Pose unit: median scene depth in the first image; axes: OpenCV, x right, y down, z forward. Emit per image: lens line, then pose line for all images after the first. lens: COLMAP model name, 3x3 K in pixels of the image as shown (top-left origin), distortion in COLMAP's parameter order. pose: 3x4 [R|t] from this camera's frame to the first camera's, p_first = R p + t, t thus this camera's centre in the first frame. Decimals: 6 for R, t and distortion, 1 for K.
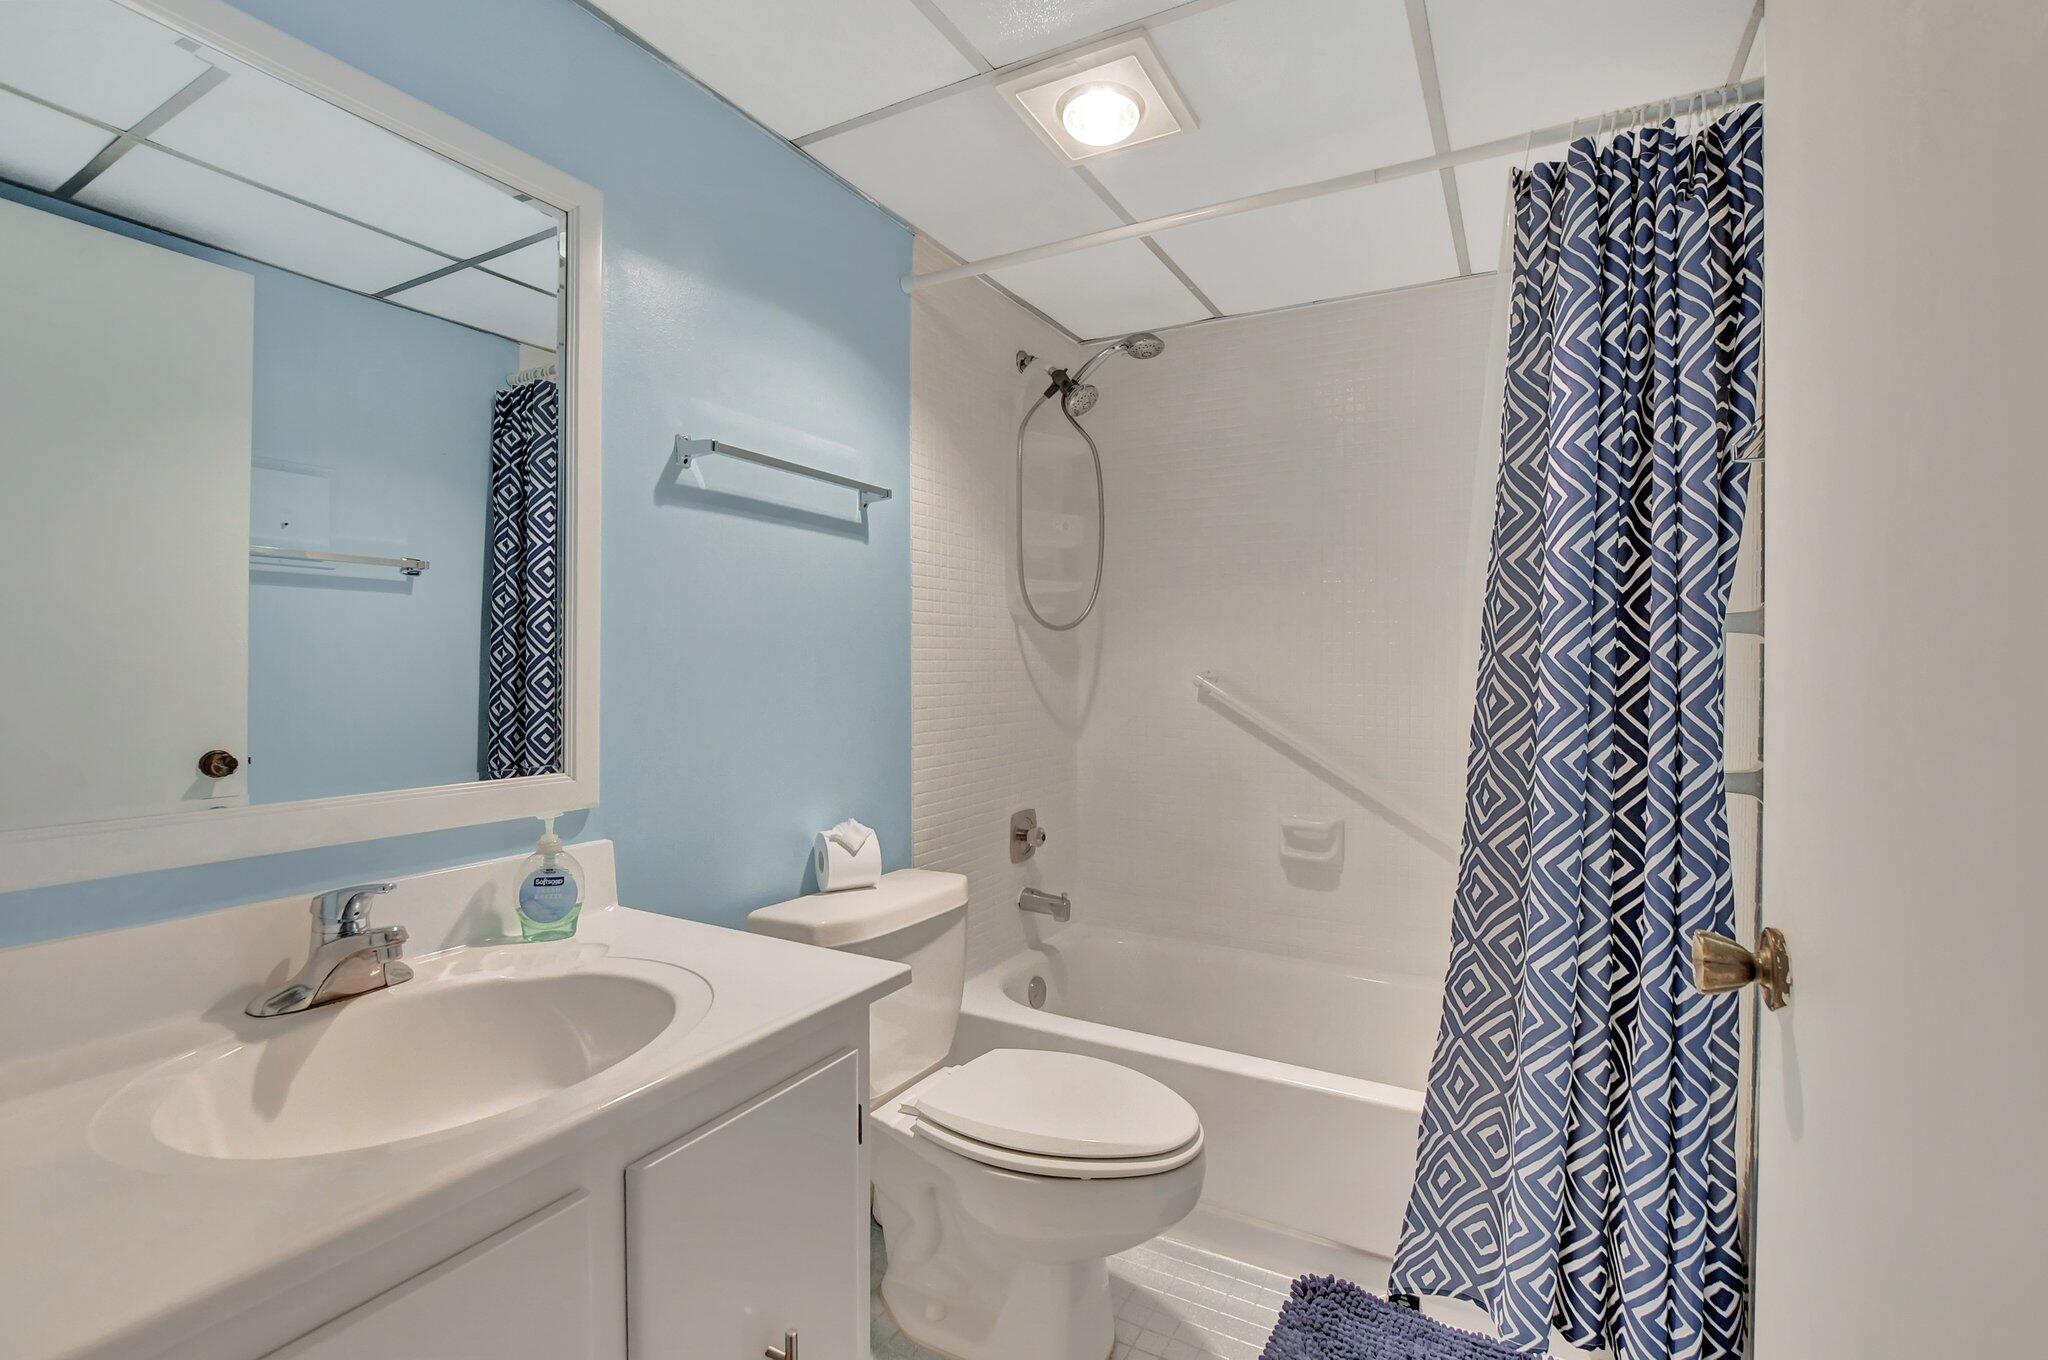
lens RADIAL K [[933.1, 0, 1024.0], [0, 933.1, 680.0], [0, 0, 1]] dist [-0.004814, -0.000572]
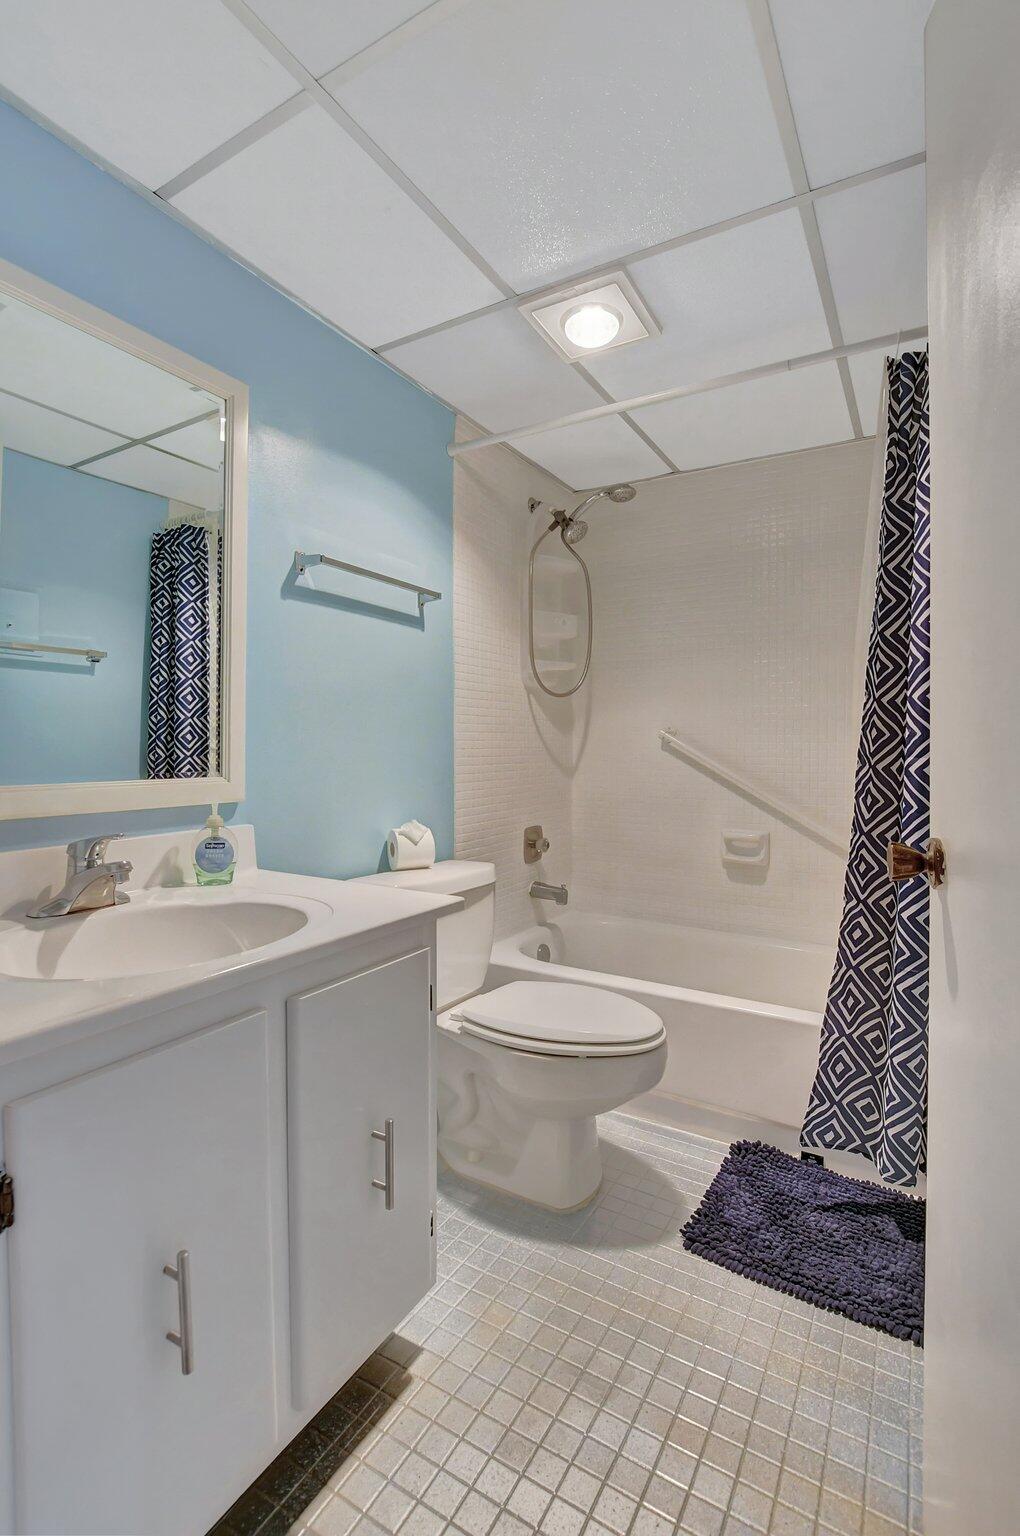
lens RADIAL K [[722.6, 0, 495.9], [0, 722.6, 742.7], [0, 0, 1]] dist [0.003370, 0.000418]
pose [[0.999154, 0.003525, -0.040964, -0.016860], [-0.004802, 0.999503, -0.031141, 0.067096], [0.040834, 0.031311, 0.998675, -0.095207]]
